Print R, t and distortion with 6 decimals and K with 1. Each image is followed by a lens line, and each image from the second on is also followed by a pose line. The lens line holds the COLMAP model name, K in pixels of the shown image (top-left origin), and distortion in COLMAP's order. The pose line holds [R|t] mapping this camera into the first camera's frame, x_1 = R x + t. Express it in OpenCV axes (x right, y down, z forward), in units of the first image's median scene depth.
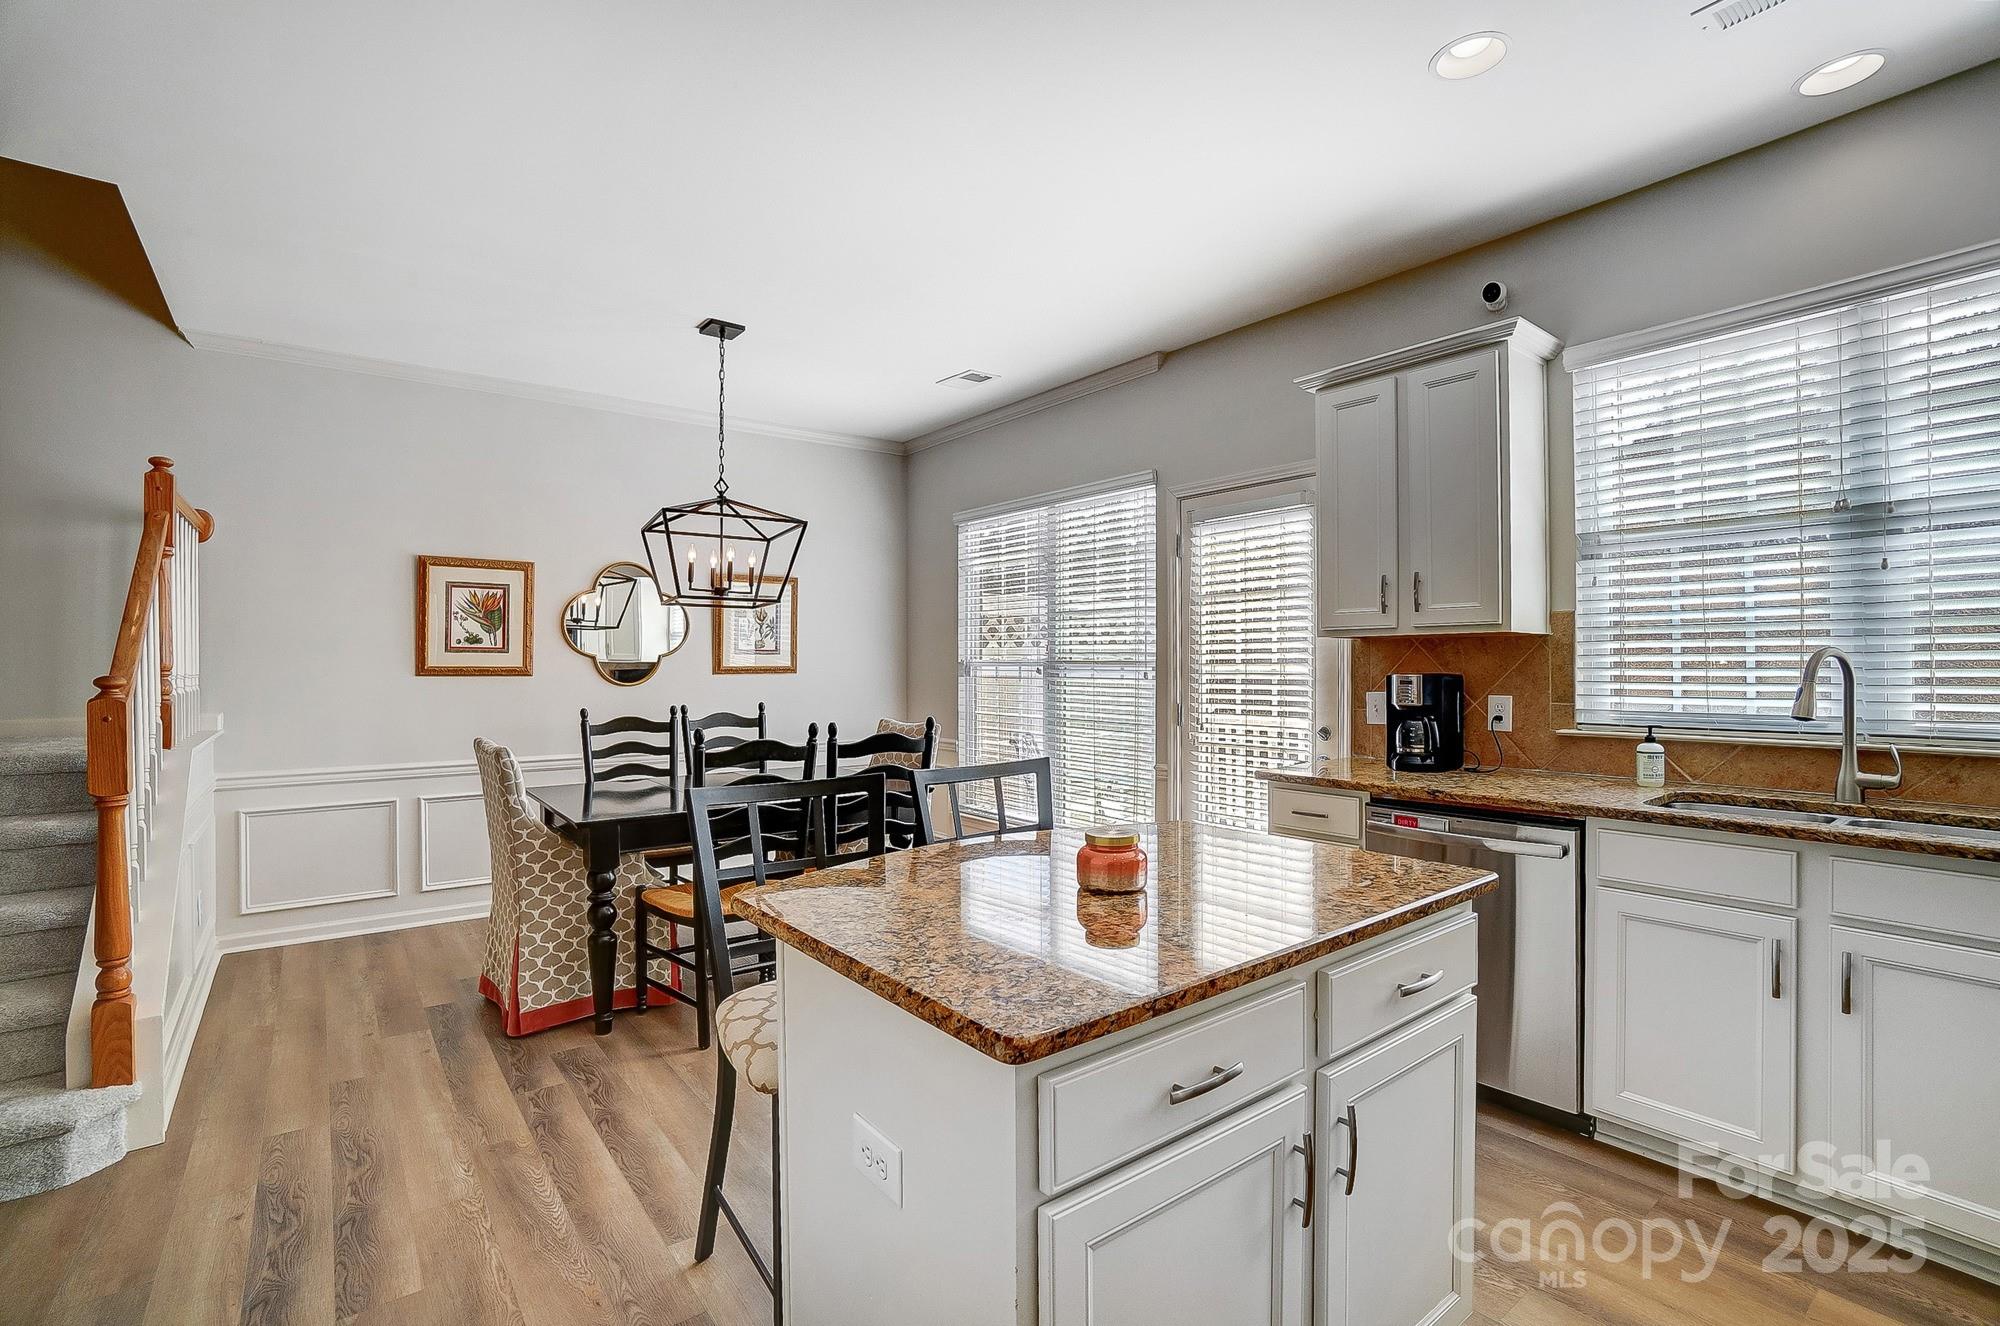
lens RADIAL K [[873.8, 0, 969.8], [0, 873.8, 660.0], [0, 0, 1]] dist [-0.018822, 0.001605]
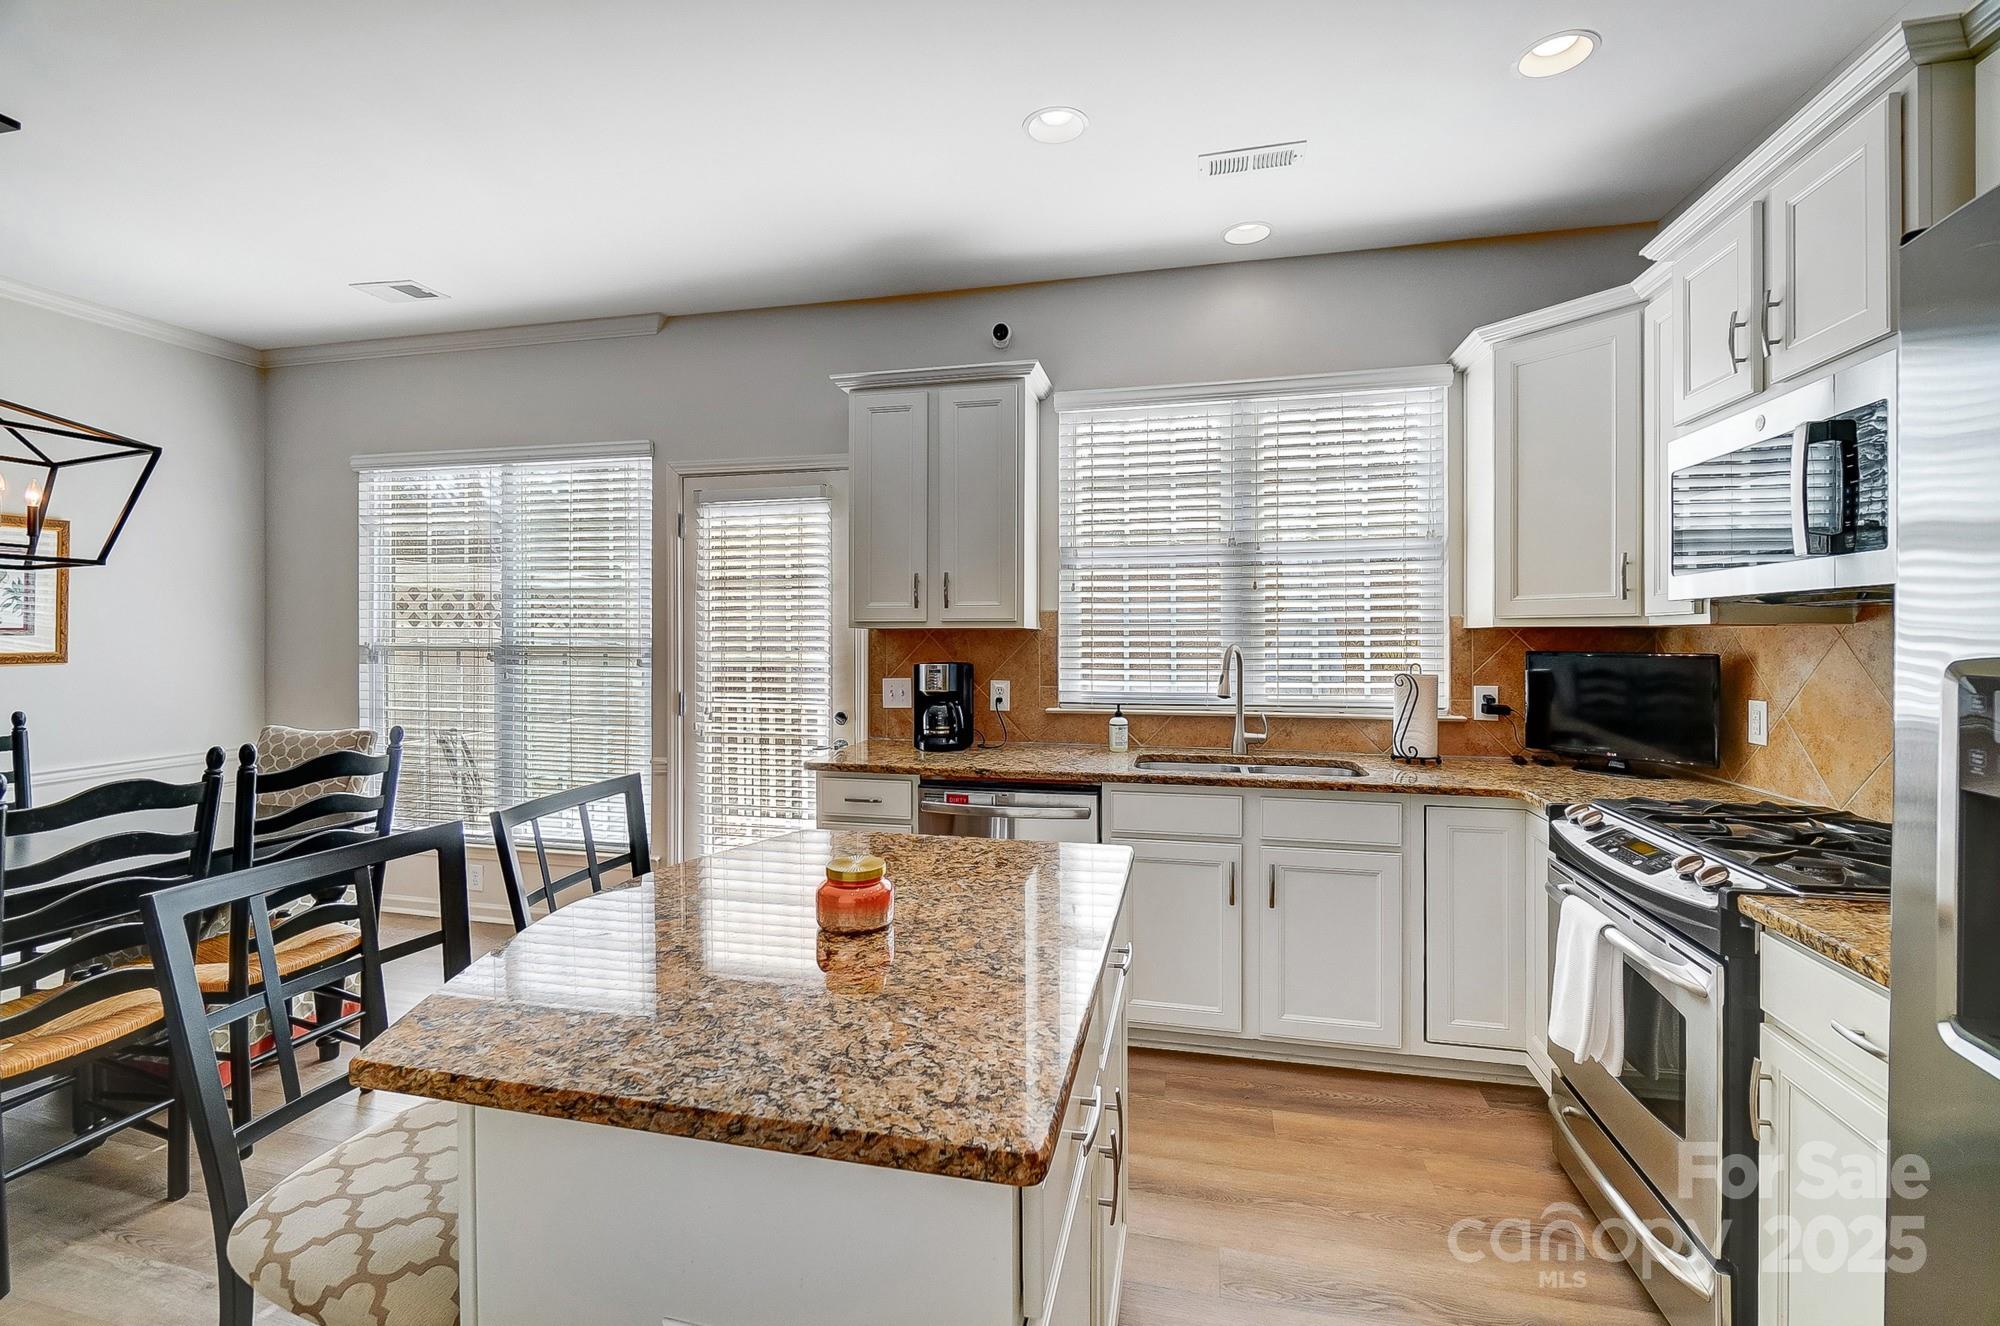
lens RADIAL K [[873.8, 0, 926.5], [0, 873.8, 641.1], [0, 0, 1]] dist [-0.018822, 0.001605]
pose [[0.784173, -0.004175, 0.620528, -0.160017], [-0.003302, 0.999935, 0.010900, -0.020372], [-0.620533, -0.010596, 0.784109, 0.118685]]
